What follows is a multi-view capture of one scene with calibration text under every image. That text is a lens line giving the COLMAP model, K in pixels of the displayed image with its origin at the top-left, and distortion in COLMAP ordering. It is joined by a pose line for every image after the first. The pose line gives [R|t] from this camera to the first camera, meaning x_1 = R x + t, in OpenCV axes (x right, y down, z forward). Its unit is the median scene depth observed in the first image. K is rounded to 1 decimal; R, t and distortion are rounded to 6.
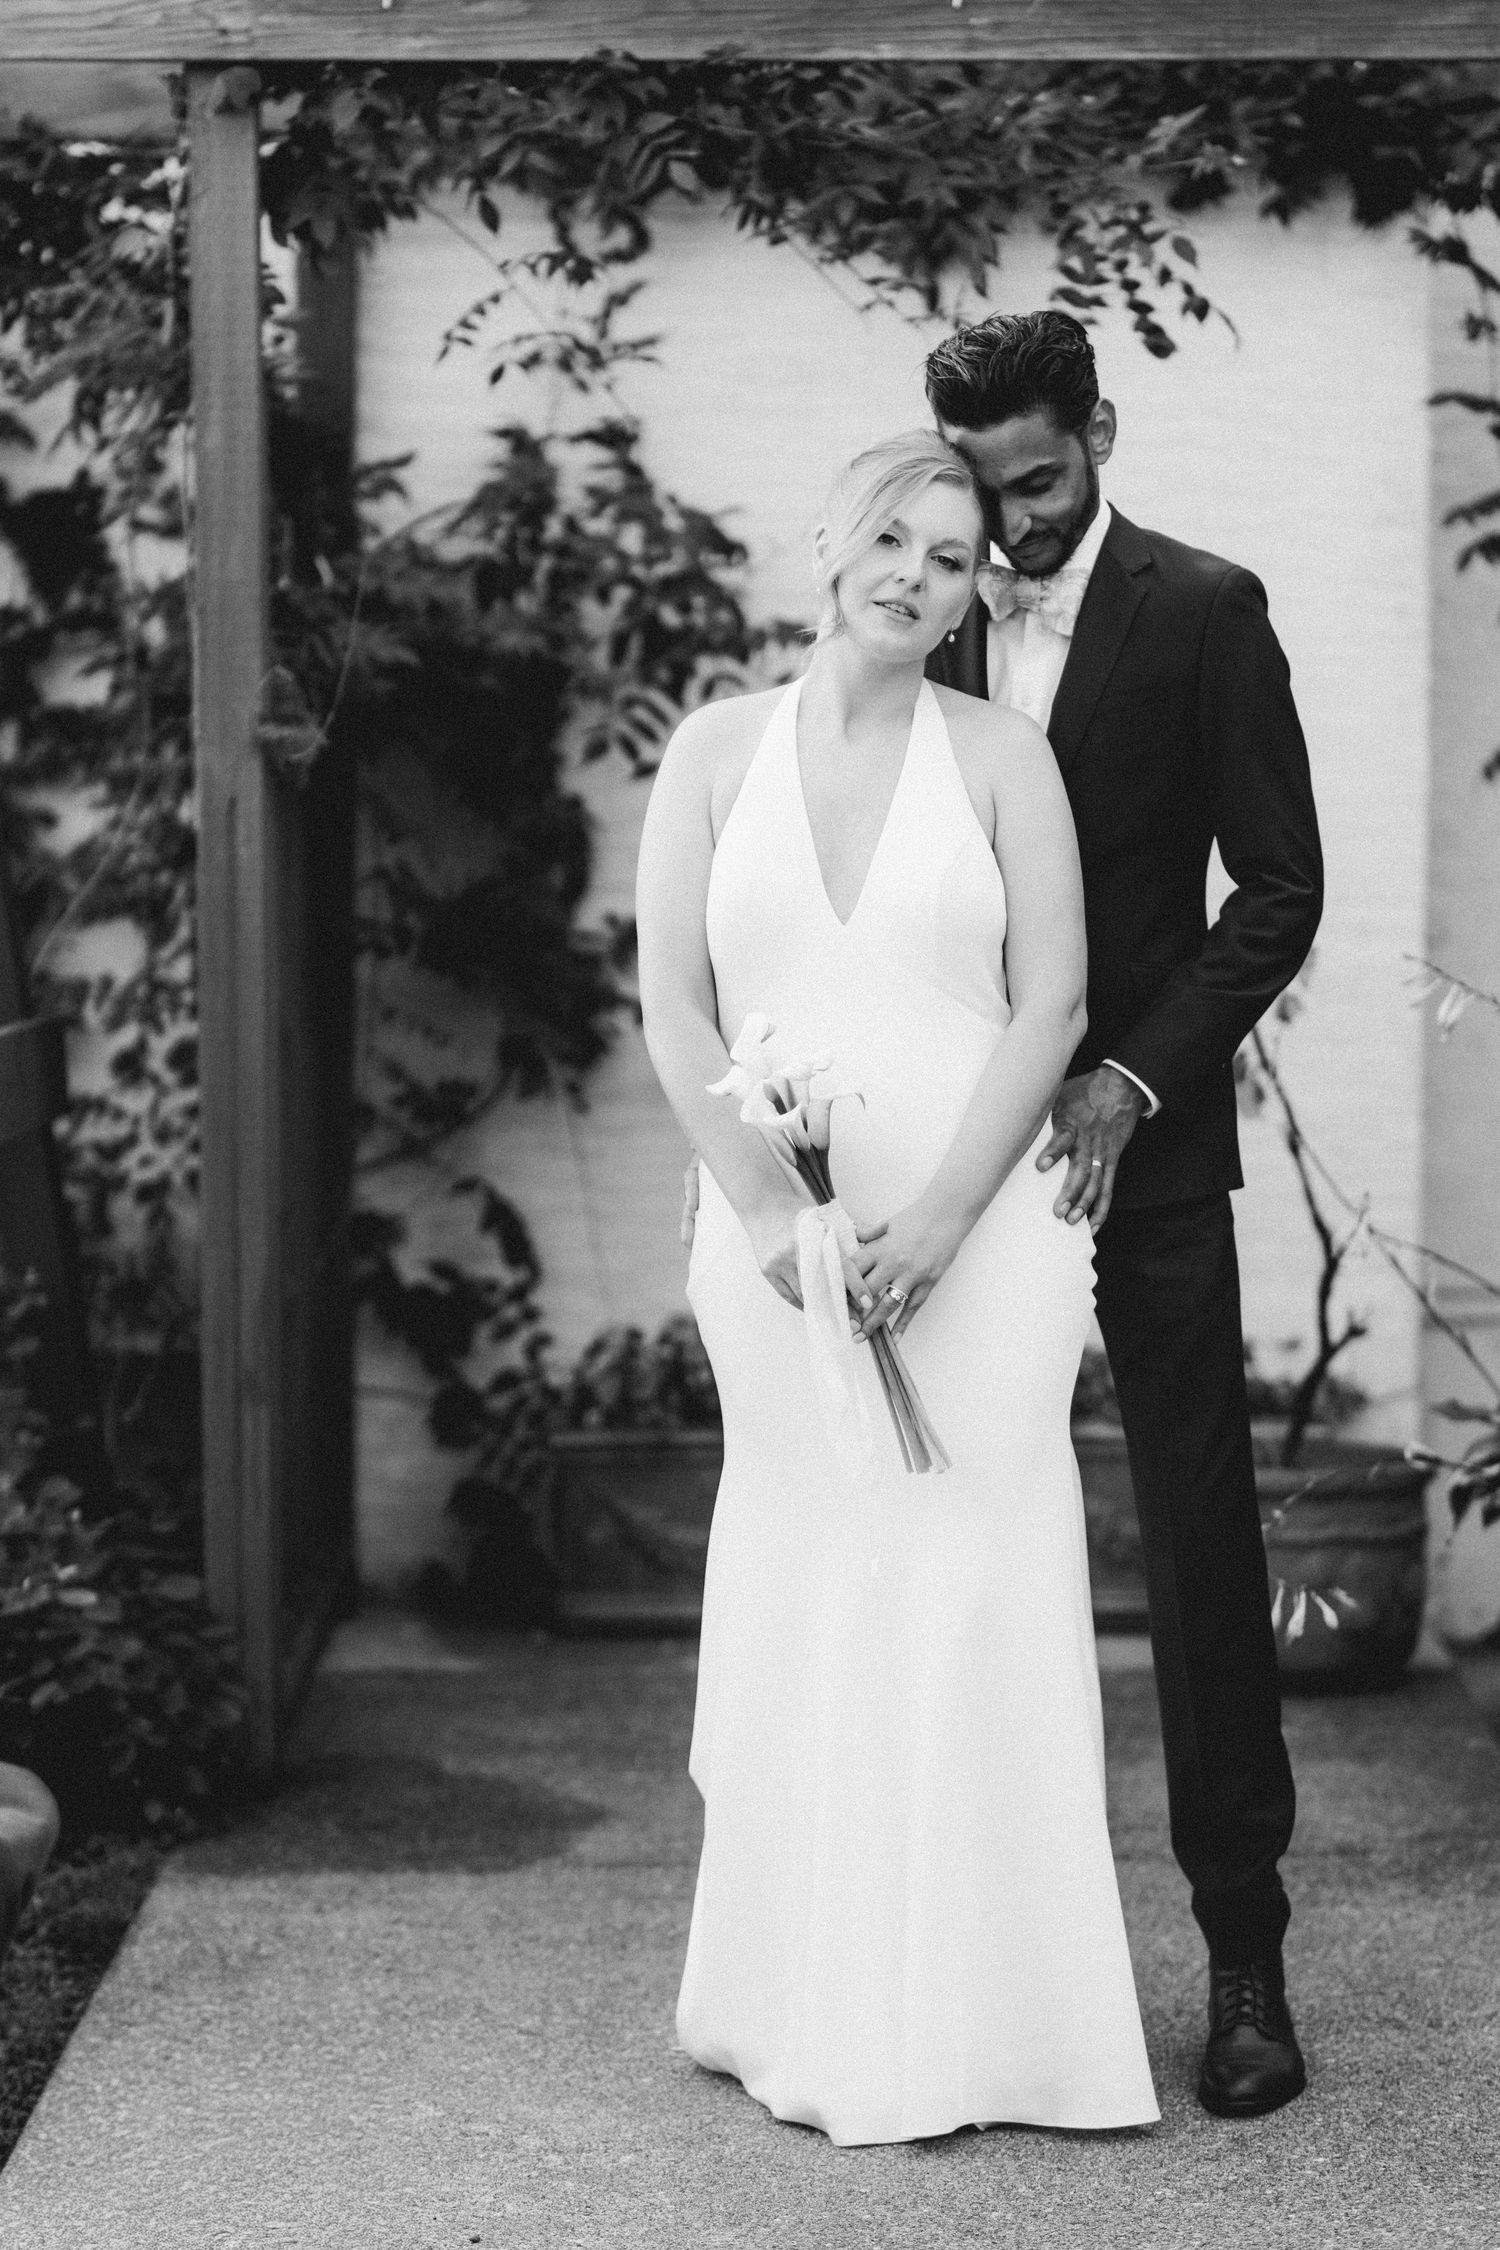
lens RADIAL K [[5285.2, 0, 687.0], [0, 5285.2, 1124.7], [0, 0, 1]] dist [0.071136, -1.222318]
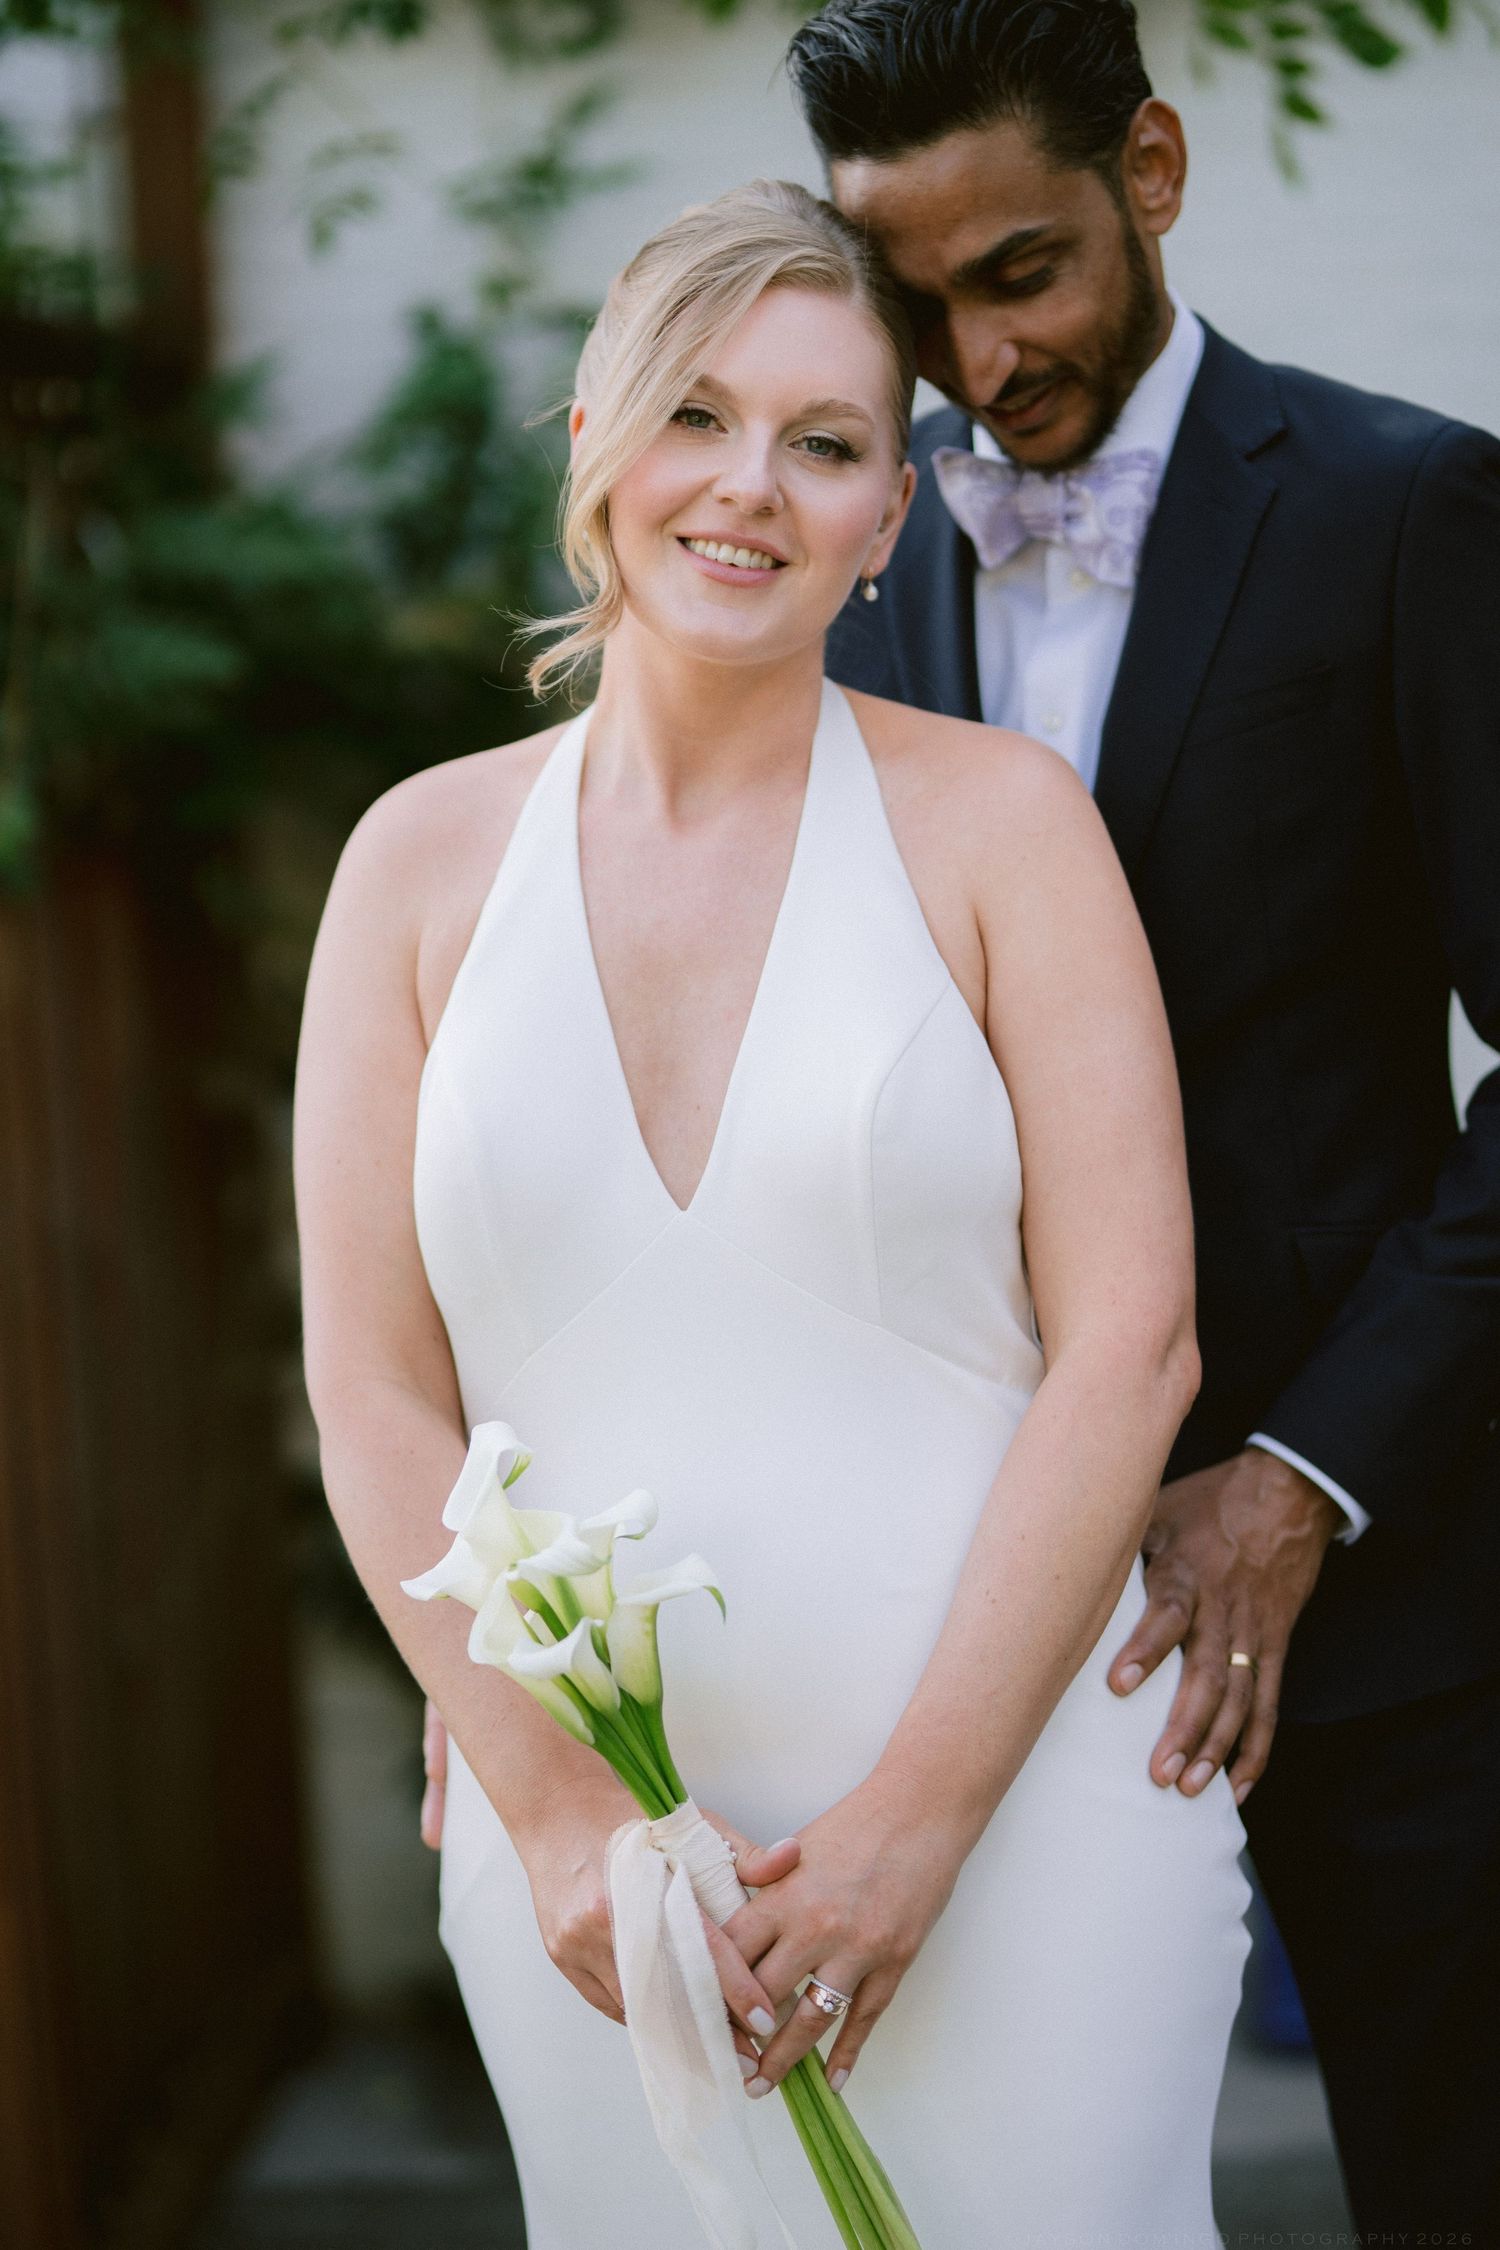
lens RADIAL K [[5285.2, 0, 687.0], [0, 5285.2, 1124.7], [0, 0, 1]] dist [0.071136, -1.222318]
pose [[0.996037, -0.063956, -0.061804, 0.054007], [0.064448, 0.997903, 0.006000, -0.043710], [0.061290, -0.009959, 0.998070, 0.458934]]
